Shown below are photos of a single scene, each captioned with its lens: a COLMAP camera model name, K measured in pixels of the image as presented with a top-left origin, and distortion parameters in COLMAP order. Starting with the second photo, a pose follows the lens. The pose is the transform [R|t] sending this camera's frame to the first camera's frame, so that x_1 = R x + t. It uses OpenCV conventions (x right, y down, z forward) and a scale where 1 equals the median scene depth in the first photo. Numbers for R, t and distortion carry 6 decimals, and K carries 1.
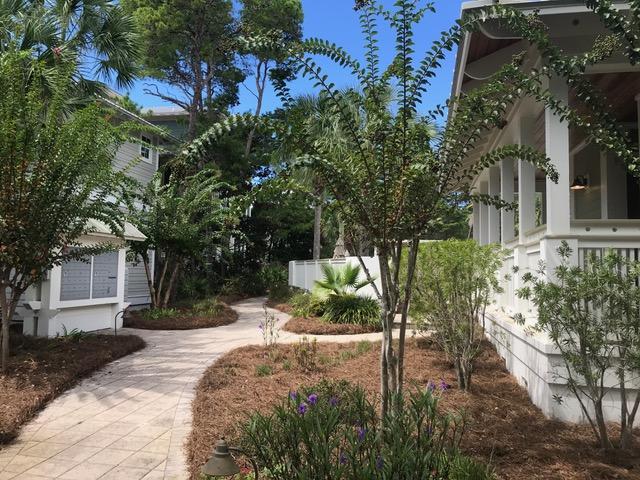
lens RADIAL K [[526.5, 0, 320.0], [0, 526.5, 240.0], [0, 0, 1]] dist [0.025694, 0.010010]
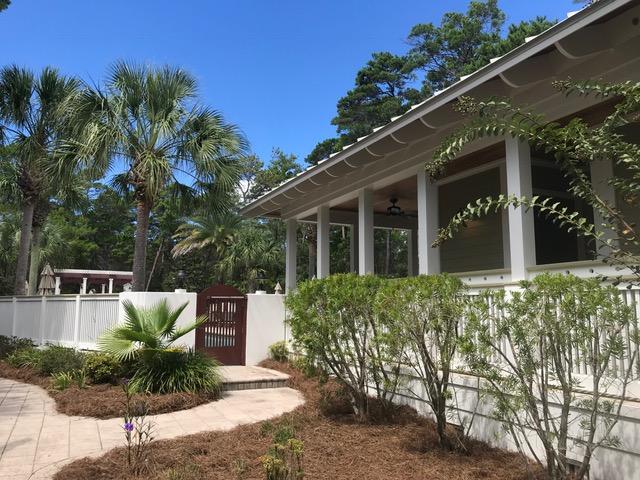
lens RADIAL K [[526.5, 0, 320.0], [0, 526.5, 240.0], [0, 0, 1]] dist [0.025694, 0.010010]
pose [[0.803454, 0.070512, 0.591177, -0.199741], [-0.029892, 0.996487, -0.078230, 0.010720], [-0.594616, 0.045183, 0.802739, 0.313365]]
